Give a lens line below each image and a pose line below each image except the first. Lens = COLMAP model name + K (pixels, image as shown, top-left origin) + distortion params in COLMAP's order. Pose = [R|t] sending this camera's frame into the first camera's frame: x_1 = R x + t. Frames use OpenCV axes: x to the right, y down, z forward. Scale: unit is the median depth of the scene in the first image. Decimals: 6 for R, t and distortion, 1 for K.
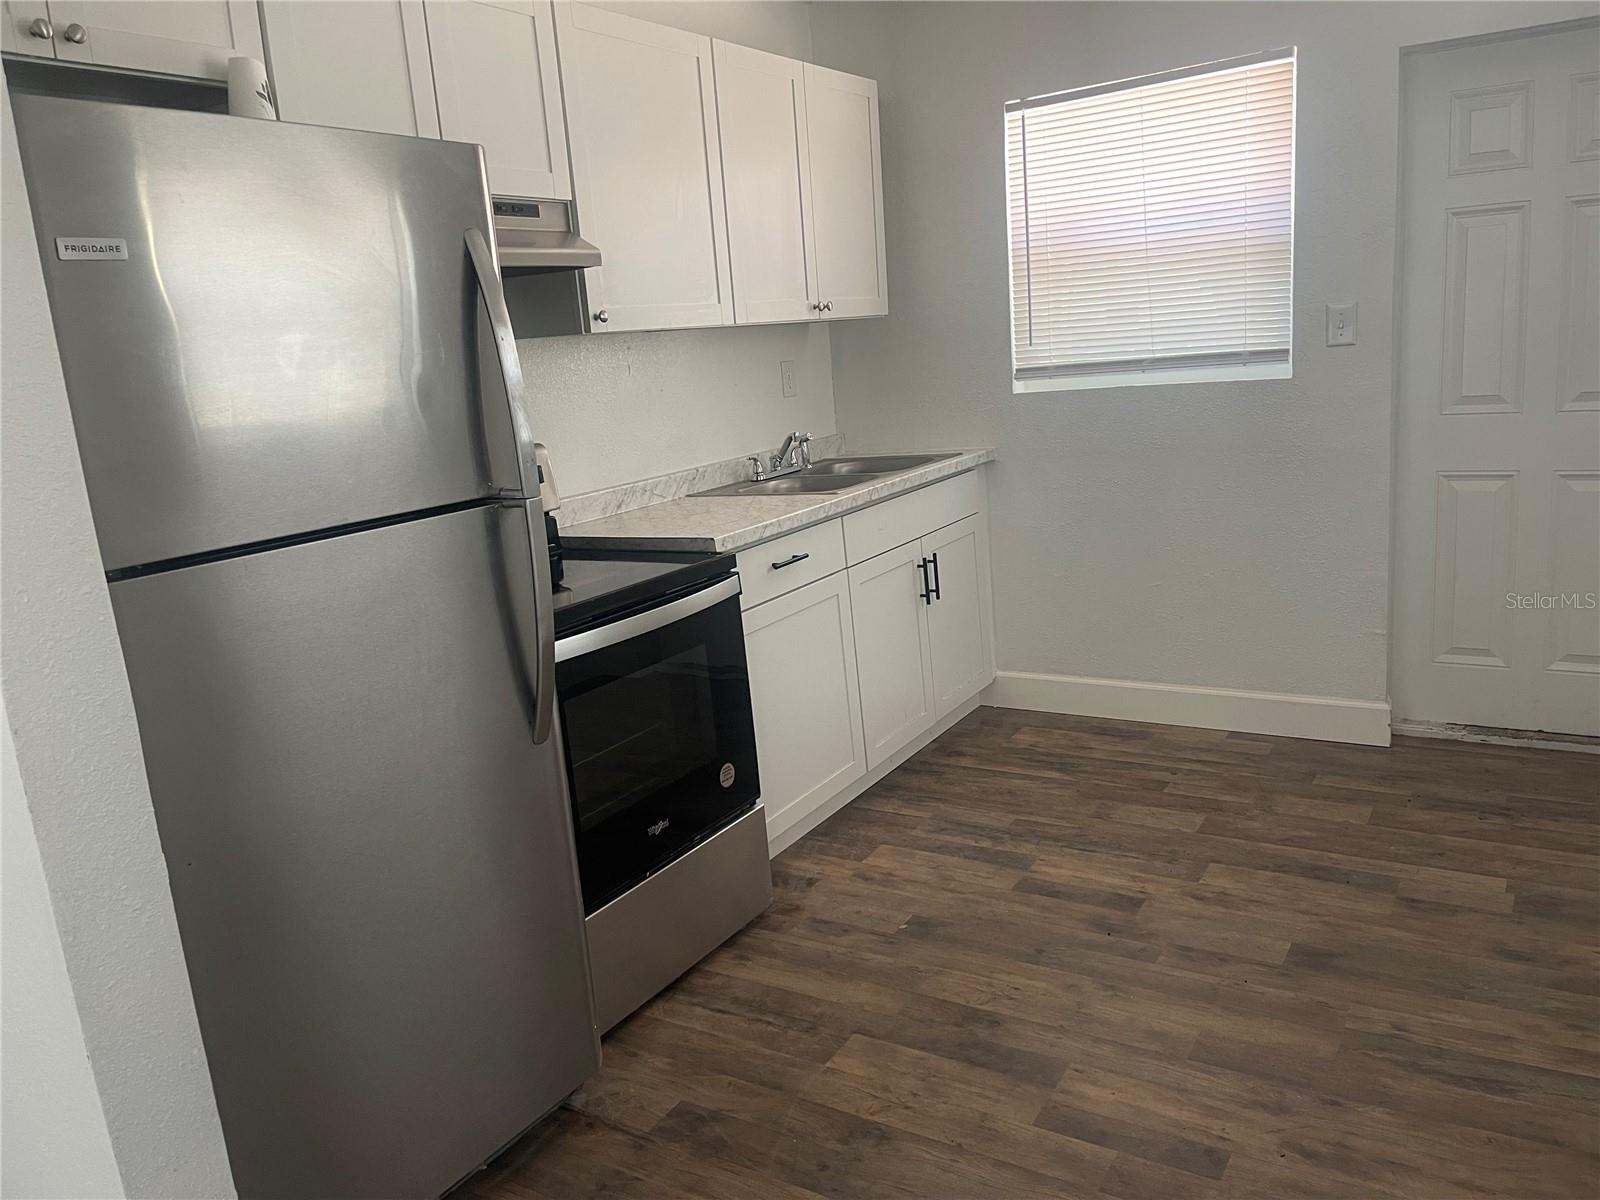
lens RADIAL K [[1219.5, 0, 800.5], [0, 1219.5, 587.3], [0, 0, 1]] dist [0.065855, -0.094782]
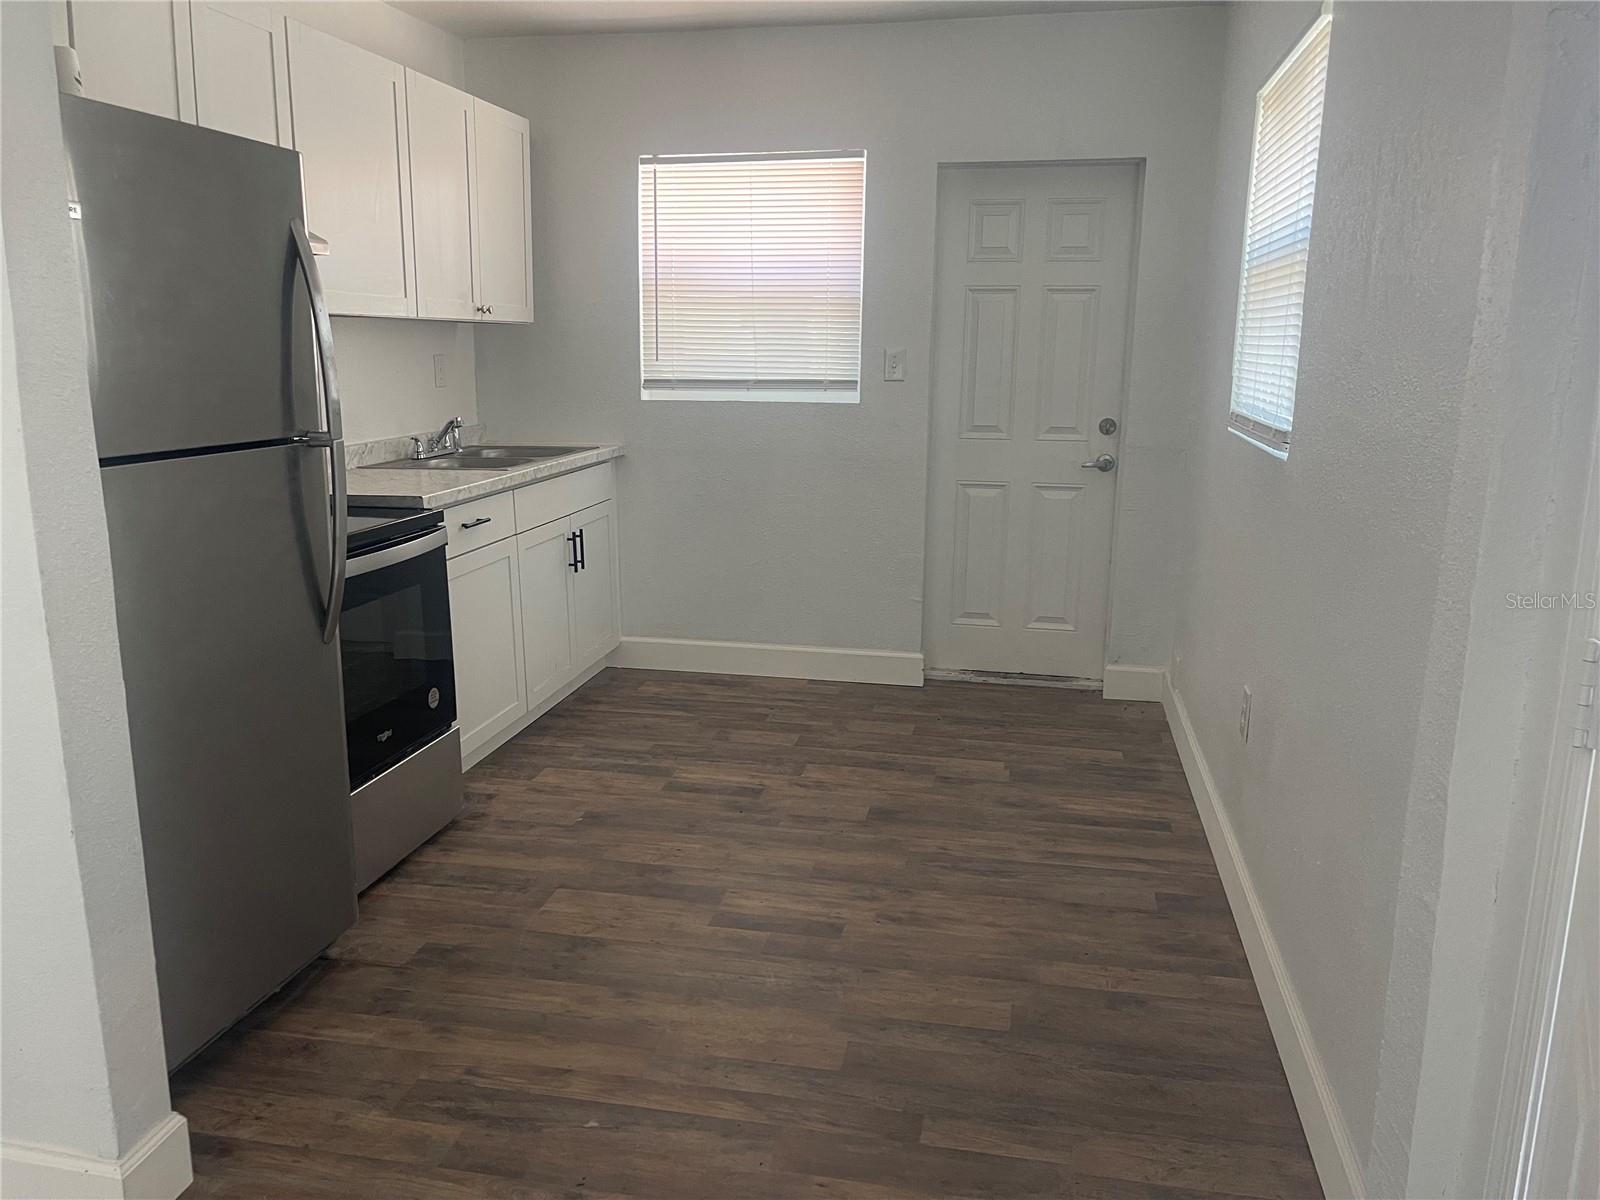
lens RADIAL K [[1219.5, 0, 800.5], [0, 1219.5, 587.3], [0, 0, 1]] dist [0.065855, -0.094782]
pose [[0.930800, 0.018329, 0.365070, -0.151655], [-0.011444, 0.999714, -0.021016, 0.063014], [-0.365350, 0.015384, 0.930743, -0.211569]]
